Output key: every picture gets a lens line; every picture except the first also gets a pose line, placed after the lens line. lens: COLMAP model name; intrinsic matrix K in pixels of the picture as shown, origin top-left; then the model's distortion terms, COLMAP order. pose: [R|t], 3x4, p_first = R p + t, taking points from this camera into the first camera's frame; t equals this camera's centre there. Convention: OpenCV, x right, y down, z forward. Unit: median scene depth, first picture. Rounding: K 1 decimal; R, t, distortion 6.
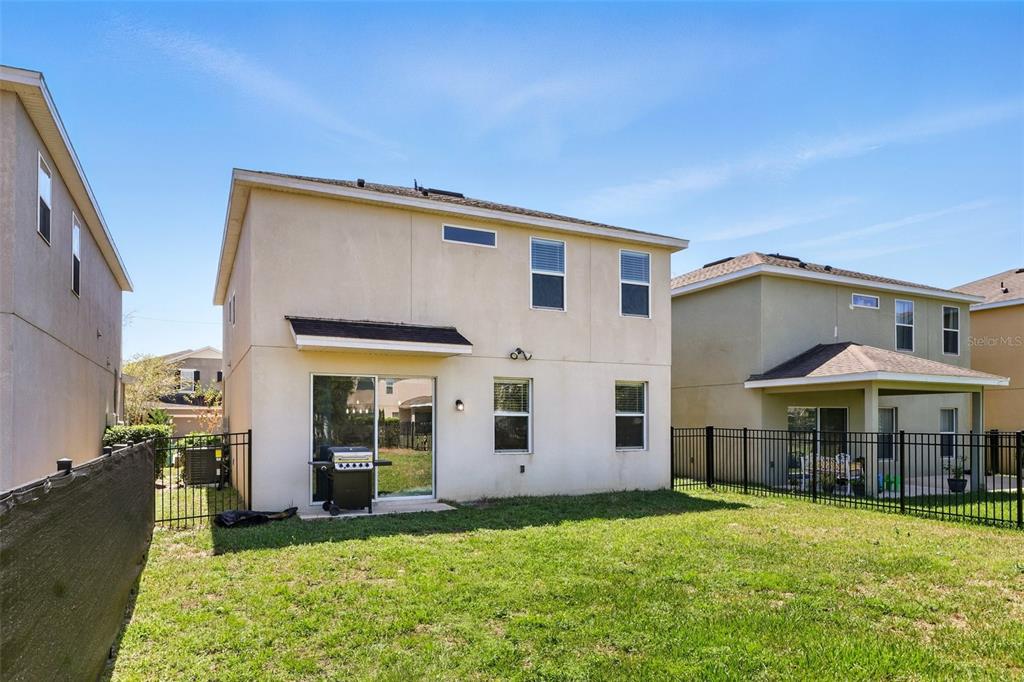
lens RADIAL K [[469.5, 0, 512.0], [0, 469.5, 341.0], [0, 0, 1]] dist [-0.028978, 0.001049]
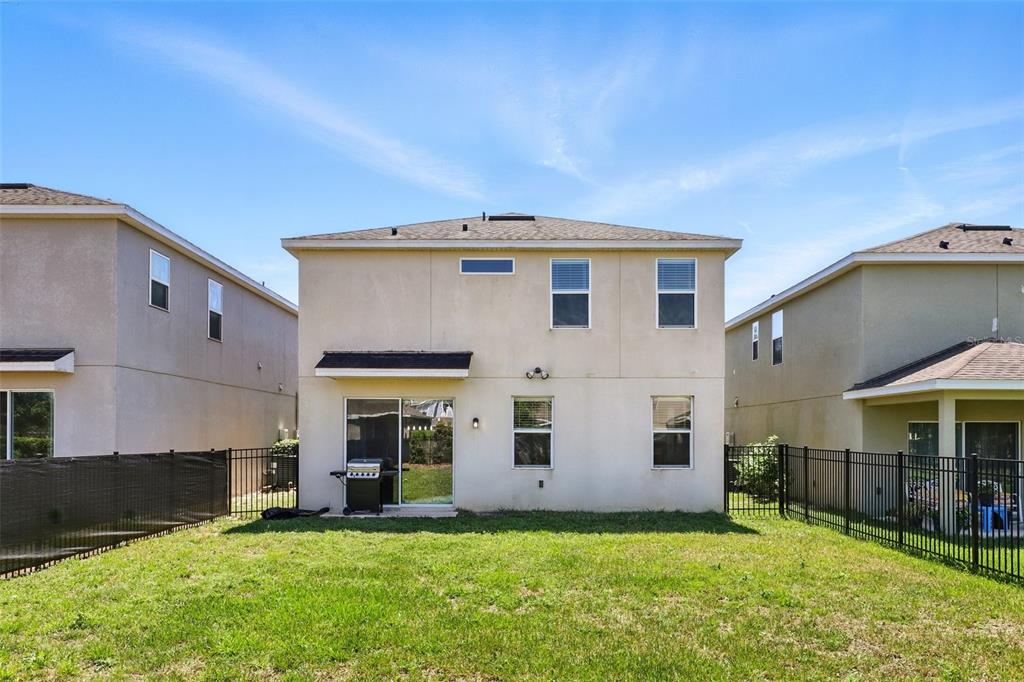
lens RADIAL K [[488.0, 0, 512.0], [0, 488.0, 341.0], [0, 0, 1]] dist [-0.031554, 0.014032]
pose [[0.947453, -0.056936, -0.314786, 0.309036], [0.049843, 0.998290, -0.030542, -0.013658], [0.315987, 0.013247, 0.948671, -0.049041]]
